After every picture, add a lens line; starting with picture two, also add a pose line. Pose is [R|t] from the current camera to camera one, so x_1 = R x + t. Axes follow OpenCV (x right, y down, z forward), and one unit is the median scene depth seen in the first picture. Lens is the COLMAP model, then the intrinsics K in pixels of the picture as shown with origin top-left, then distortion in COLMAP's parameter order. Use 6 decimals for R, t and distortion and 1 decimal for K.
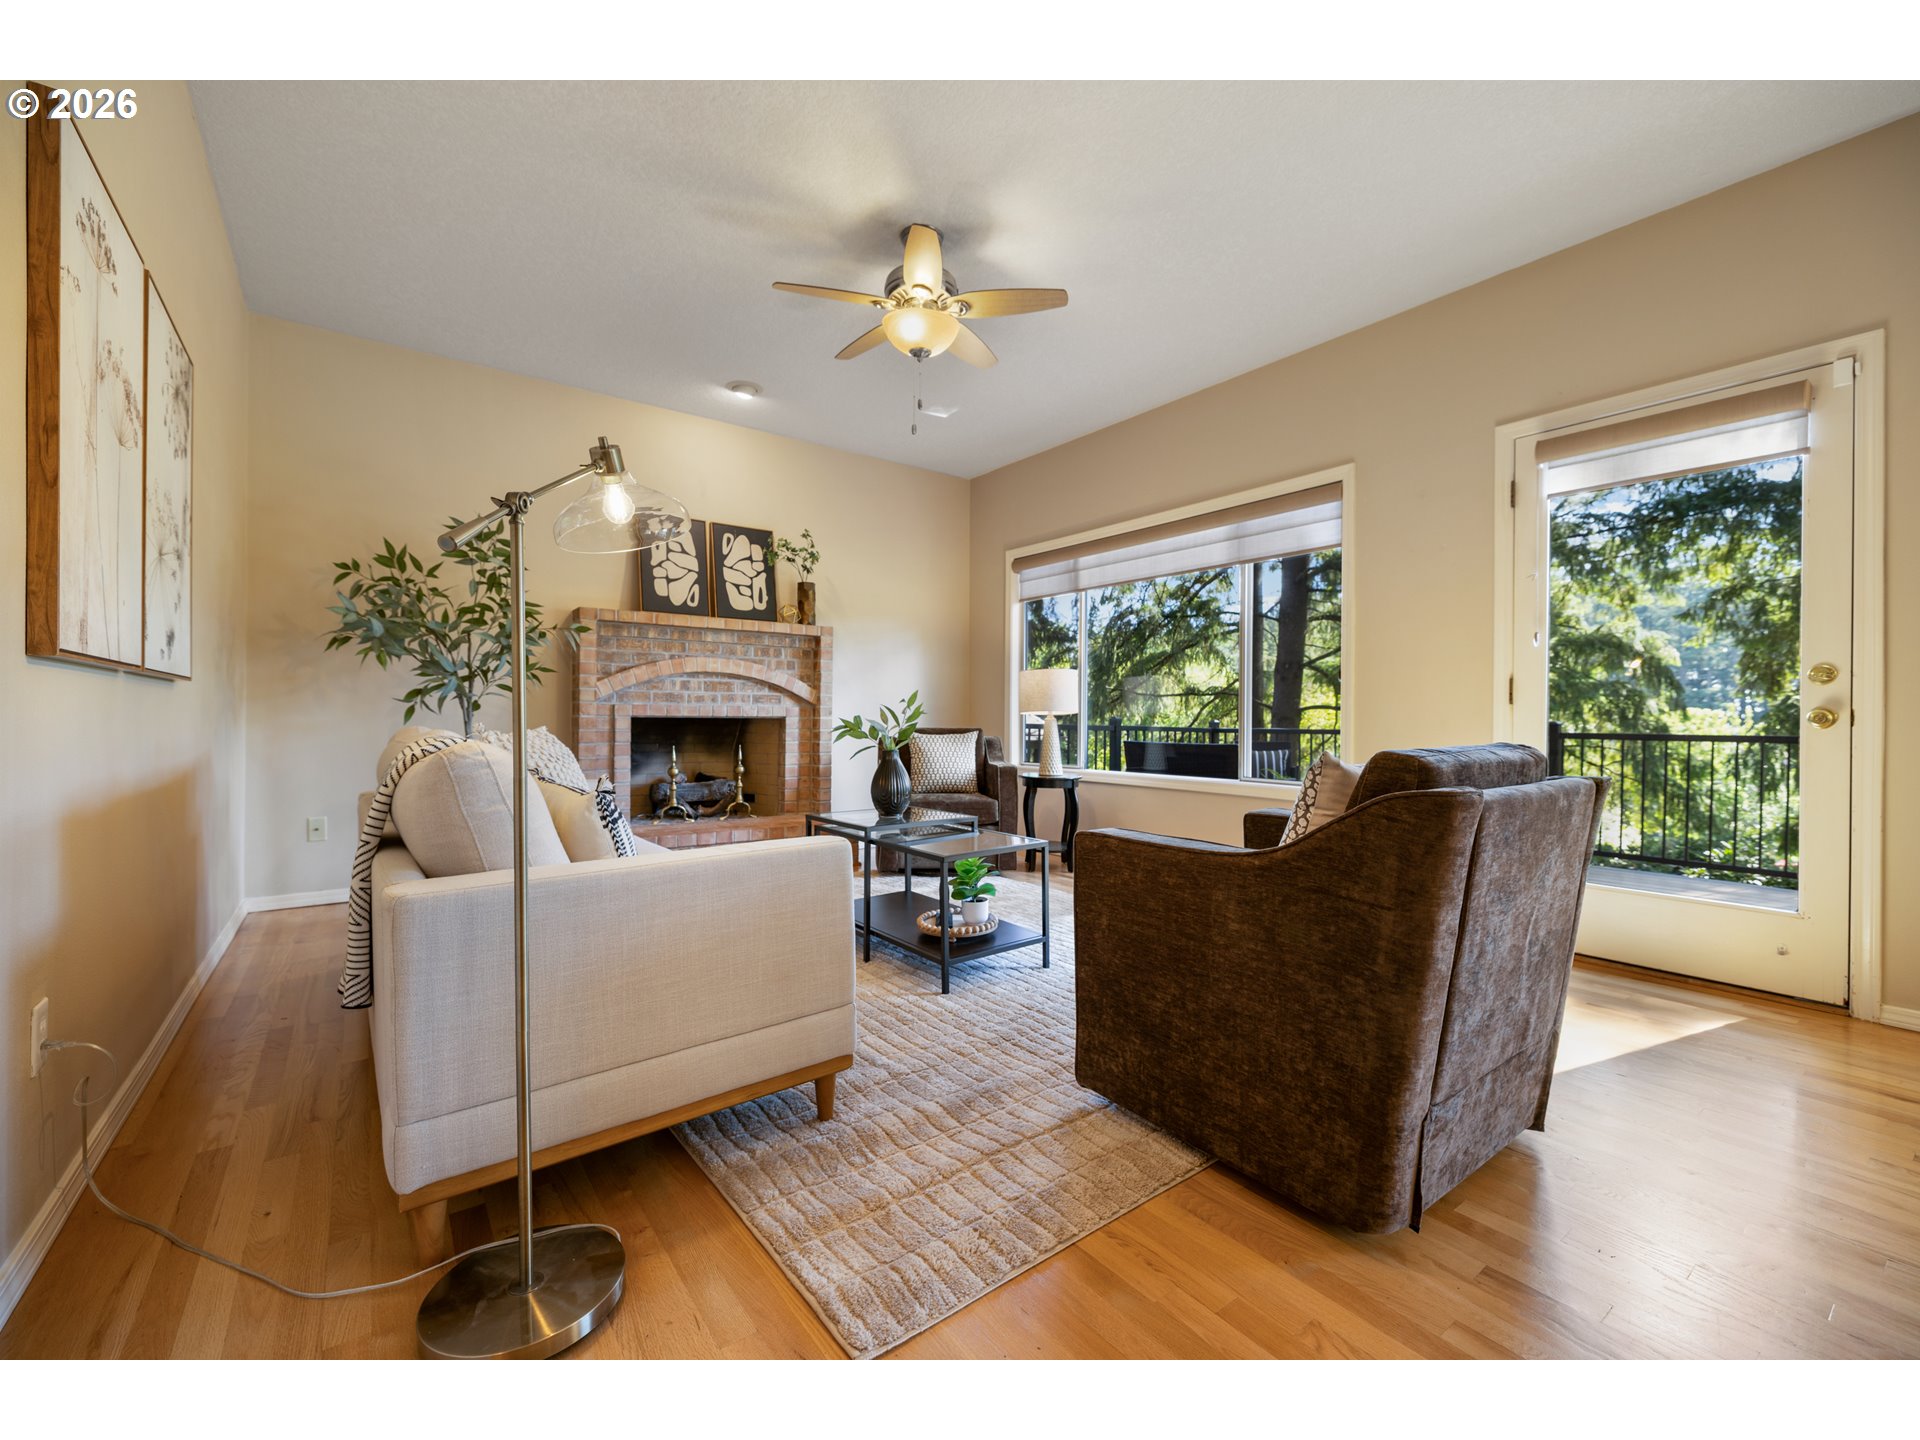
lens RADIAL K [[812.8, 0, 960.0], [0, 812.8, 720.0], [0, 0, 1]] dist [-0.011742, -0.000117]
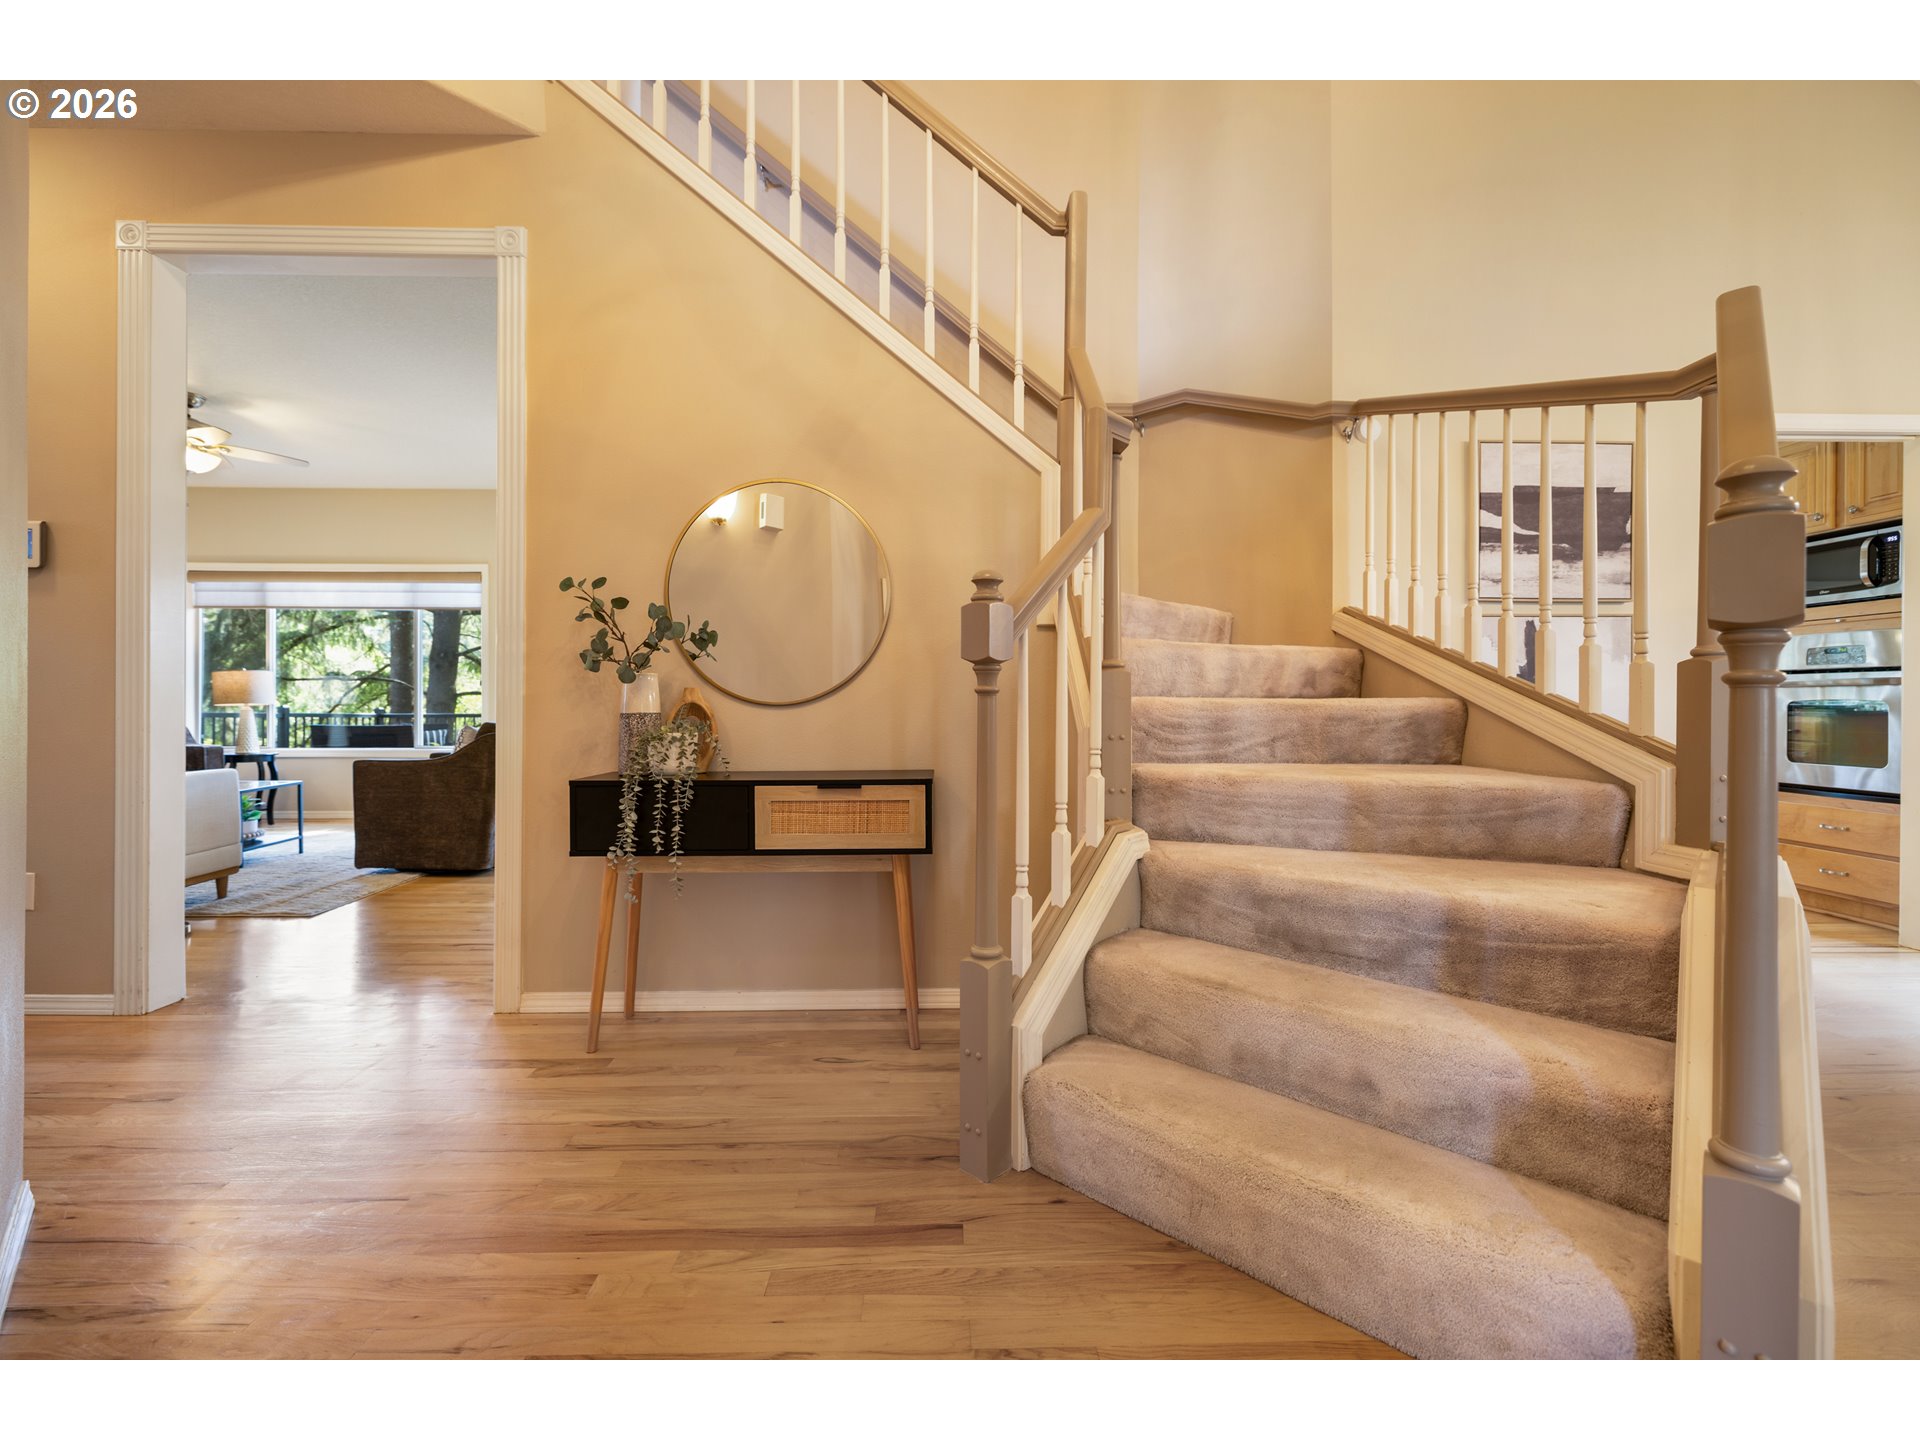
lens RADIAL K [[812.8, 0, 960.0], [0, 812.8, 720.0], [0, 0, 1]] dist [-0.011742, -0.000117]
pose [[0.578026, -0.014838, 0.815883, -0.170118], [-0.002256, 0.999802, 0.019781, -0.007047], [-0.816015, -0.013275, 0.577878, -0.404893]]
